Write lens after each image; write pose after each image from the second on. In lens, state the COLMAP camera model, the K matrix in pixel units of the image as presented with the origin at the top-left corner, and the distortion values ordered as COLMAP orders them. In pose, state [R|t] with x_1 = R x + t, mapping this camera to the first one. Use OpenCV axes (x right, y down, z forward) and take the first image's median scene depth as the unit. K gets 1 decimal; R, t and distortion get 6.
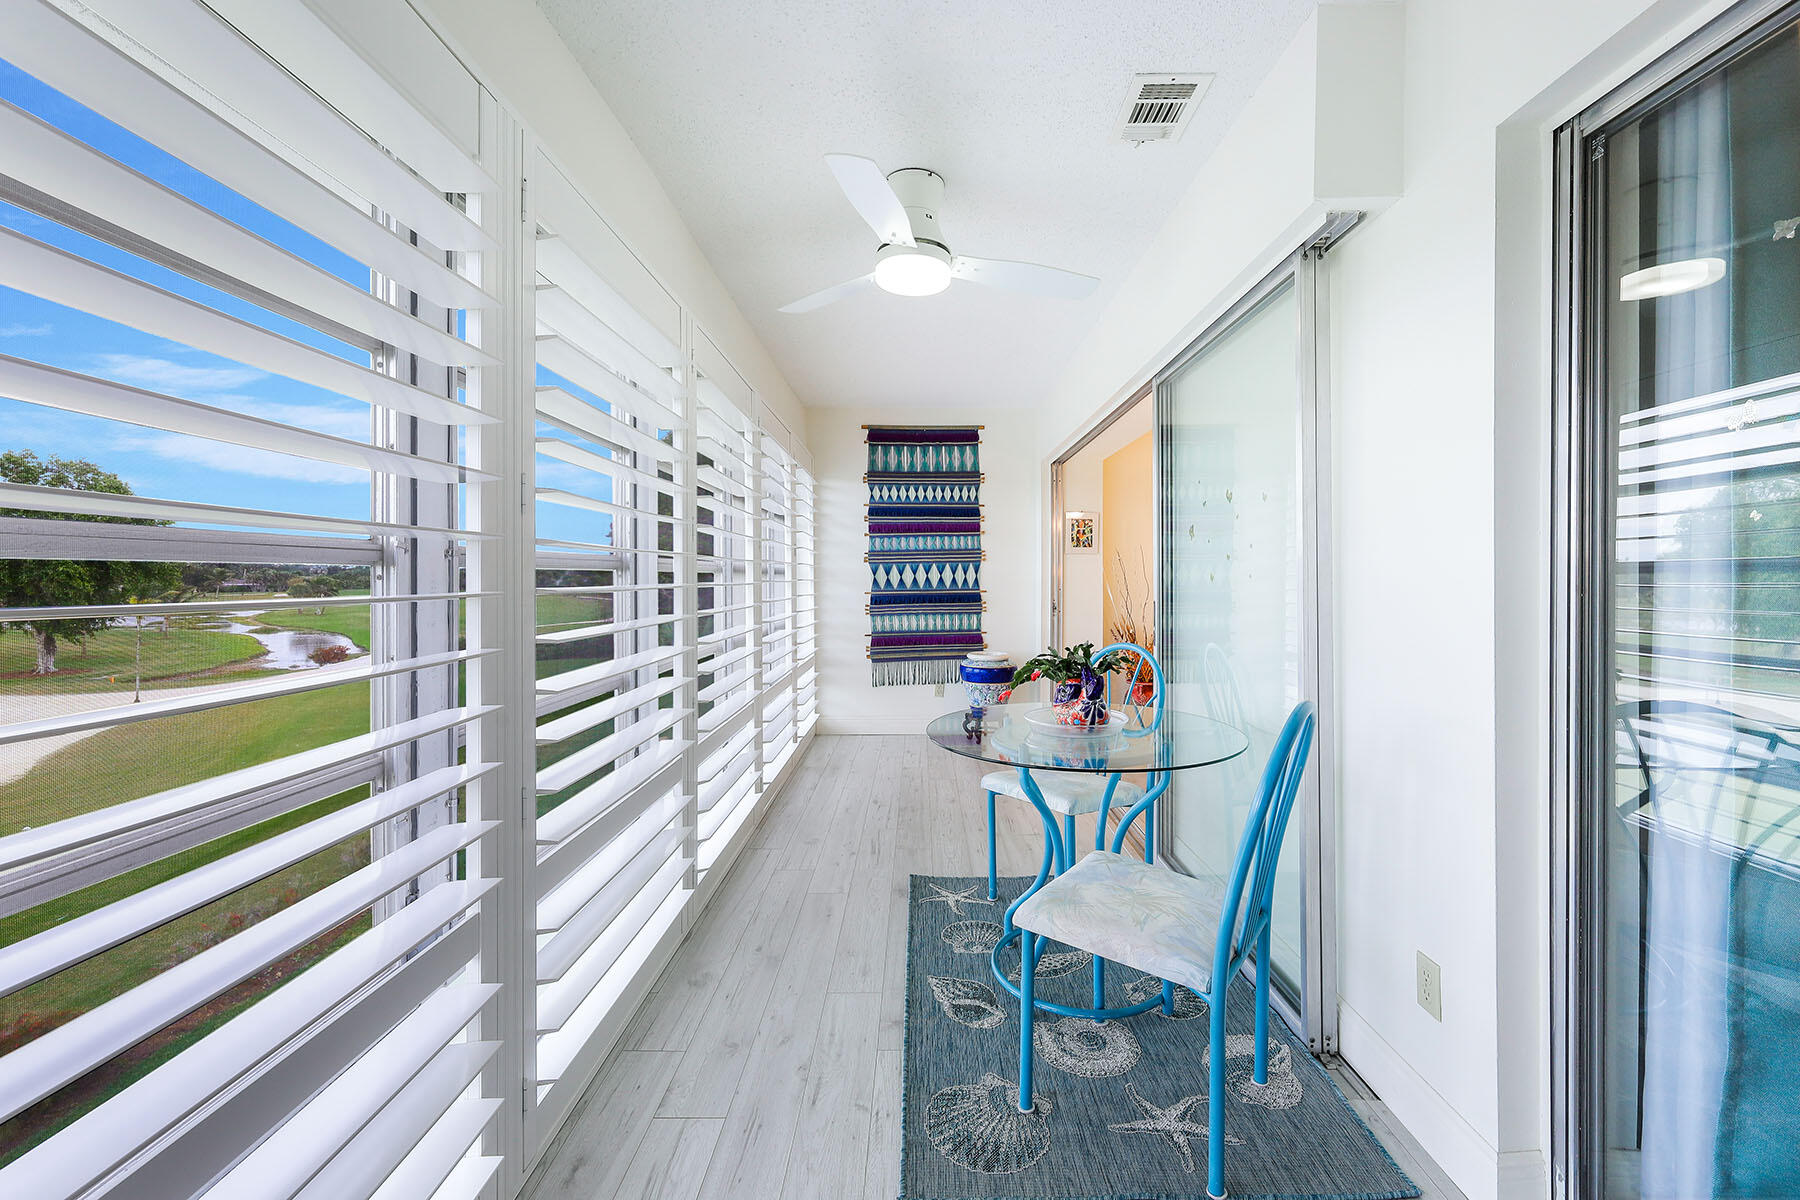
lens RADIAL K [[739.7, 0, 900.1], [0, 739.7, 579.7], [0, 0, 1]] dist [0.002087, 0.000025]
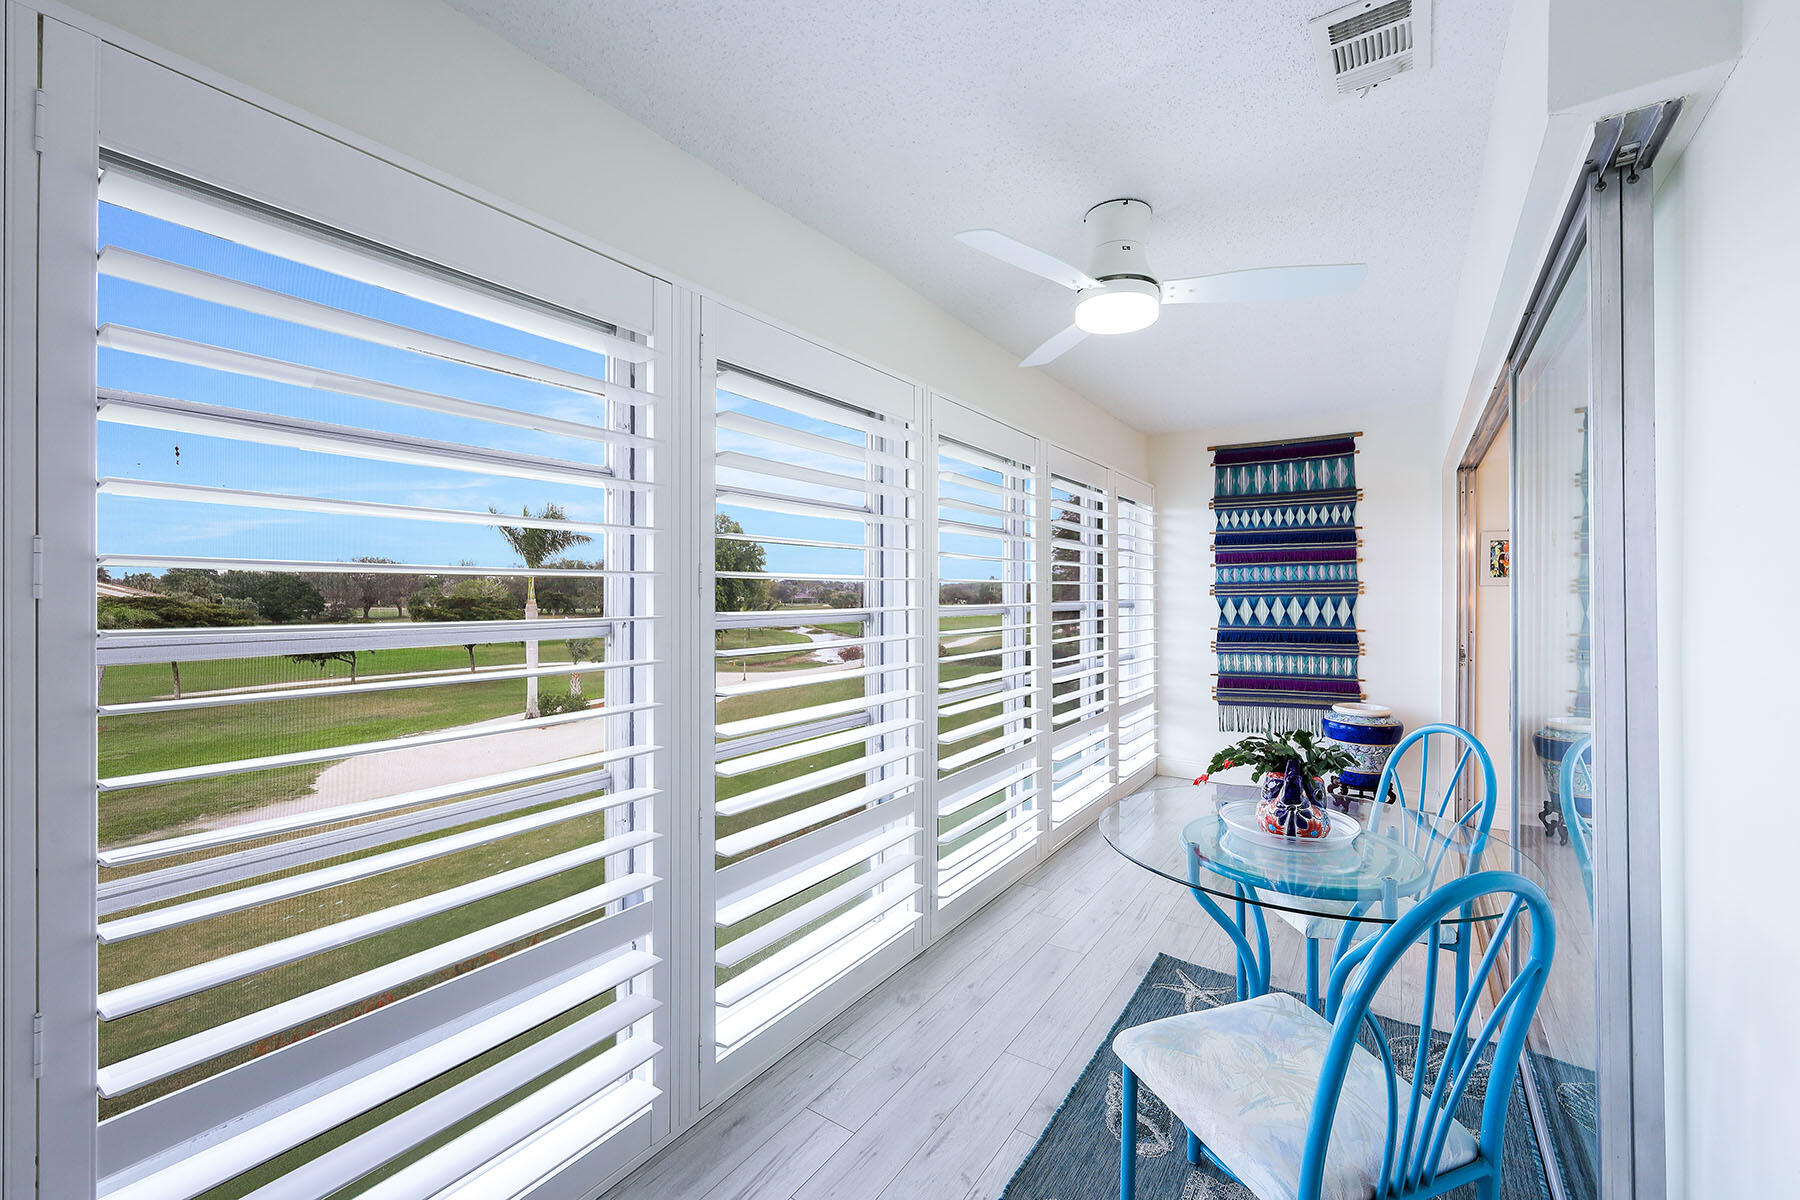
lens RADIAL K [[718.5, 0, 910.7], [0, 718.5, 591.6], [0, 0, 1]] dist [0.001109, 0.000239]
pose [[0.834876, -0.001457, -0.550437, 0.134319], [-0.000108, 0.999996, -0.002810, -0.025832], [0.550439, 0.002405, 0.834872, 0.045243]]
